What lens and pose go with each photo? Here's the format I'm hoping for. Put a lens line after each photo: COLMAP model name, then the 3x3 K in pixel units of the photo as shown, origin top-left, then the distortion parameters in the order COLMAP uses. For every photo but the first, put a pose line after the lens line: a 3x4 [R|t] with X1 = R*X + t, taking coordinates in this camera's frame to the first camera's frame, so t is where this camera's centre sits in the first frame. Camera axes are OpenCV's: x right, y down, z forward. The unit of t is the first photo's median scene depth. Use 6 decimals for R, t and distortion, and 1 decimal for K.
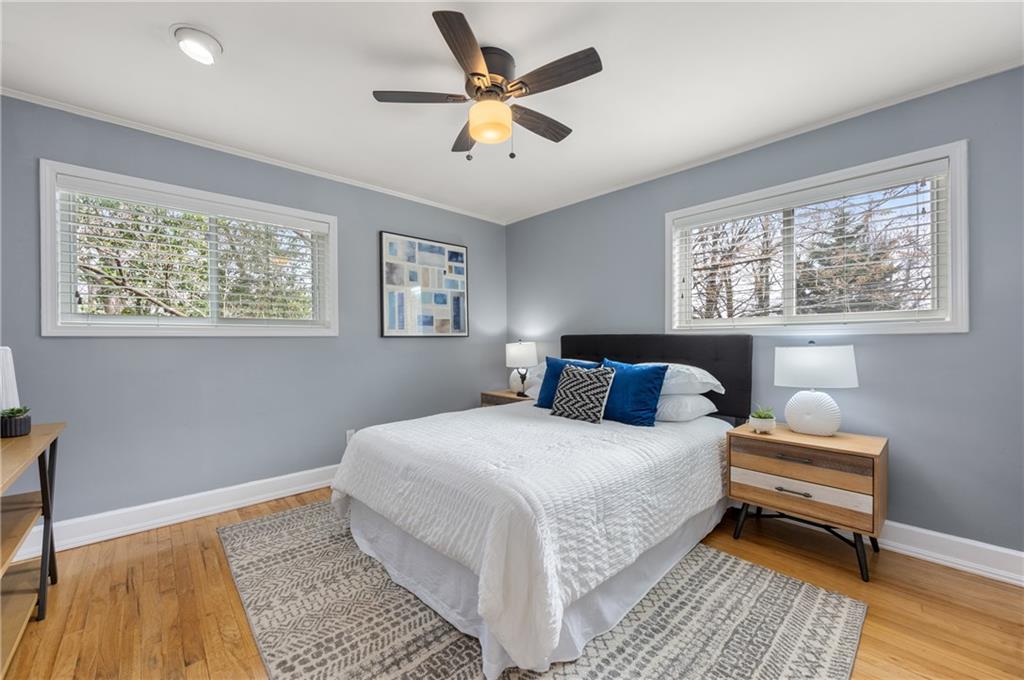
lens RADIAL K [[397.6, 0, 510.5], [0, 397.6, 343.0], [0, 0, 1]] dist [-0.000272, -0.000236]
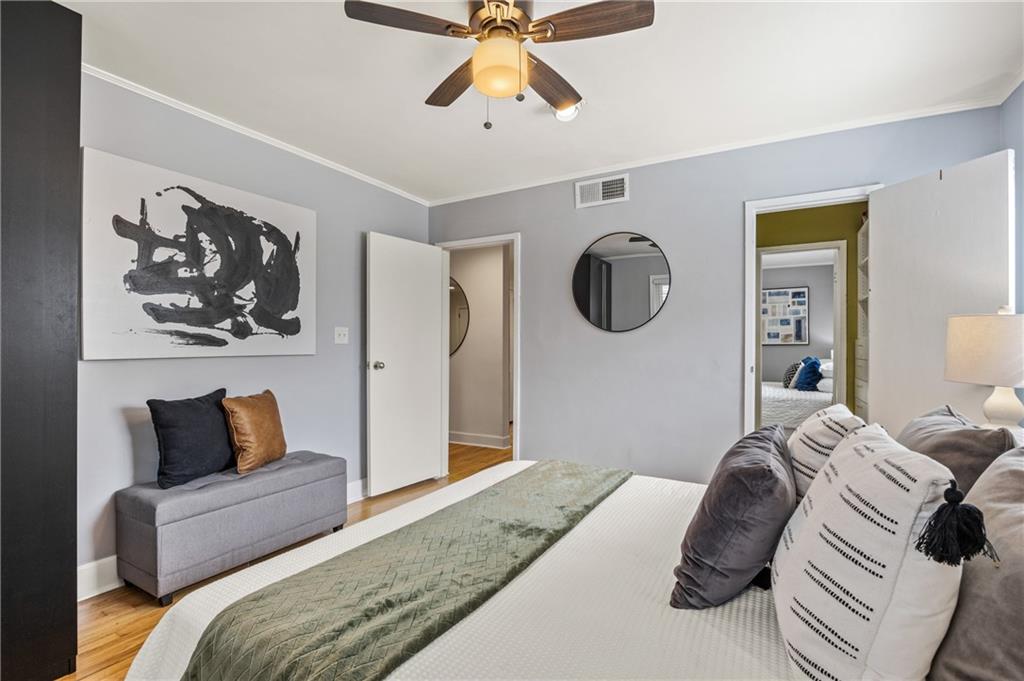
lens RADIAL K [[468.0, 0, 521.6], [0, 468.0, 347.3], [0, 0, 1]] dist [-0.003551, -0.000030]
pose [[0.317832, 0.007148, -0.948120, 1.333849], [-0.006699, 0.999964, 0.005294, -0.007788], [0.948123, 0.004669, 0.317868, -0.676430]]
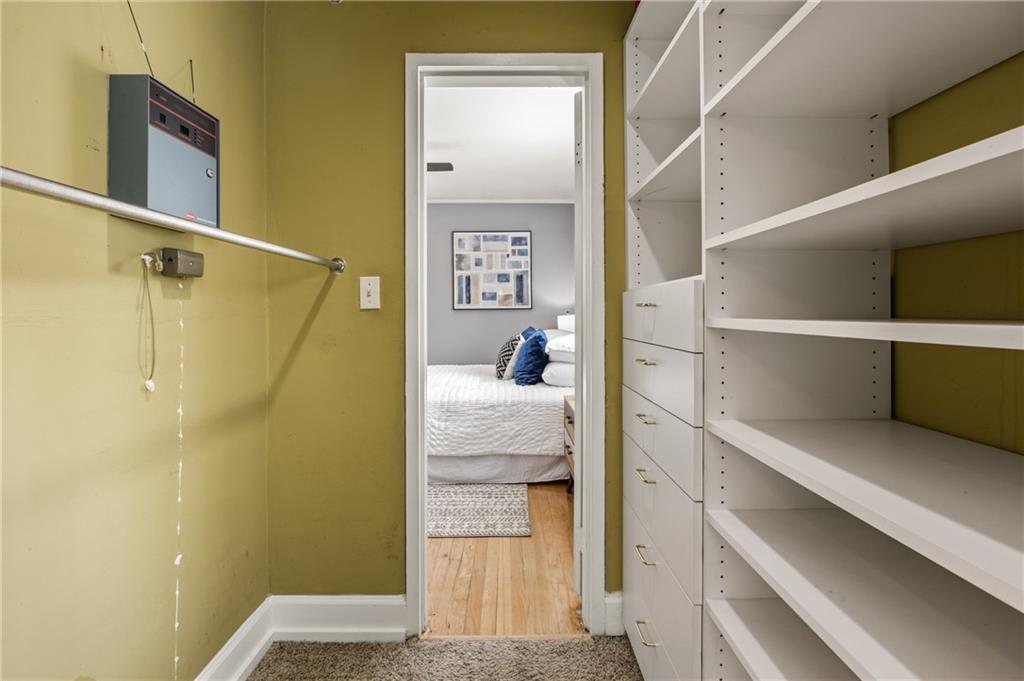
lens RADIAL K [[468.0, 0, 518.3], [0, 468.0, 310.6], [0, 0, 1]] dist [-0.003551, -0.000030]
pose [[0.745680, 0.000002, -0.666304, 0.807345], [-0.003621, 0.999985, -0.004050, -0.005562], [0.666294, 0.005433, 0.745669, -0.037119]]
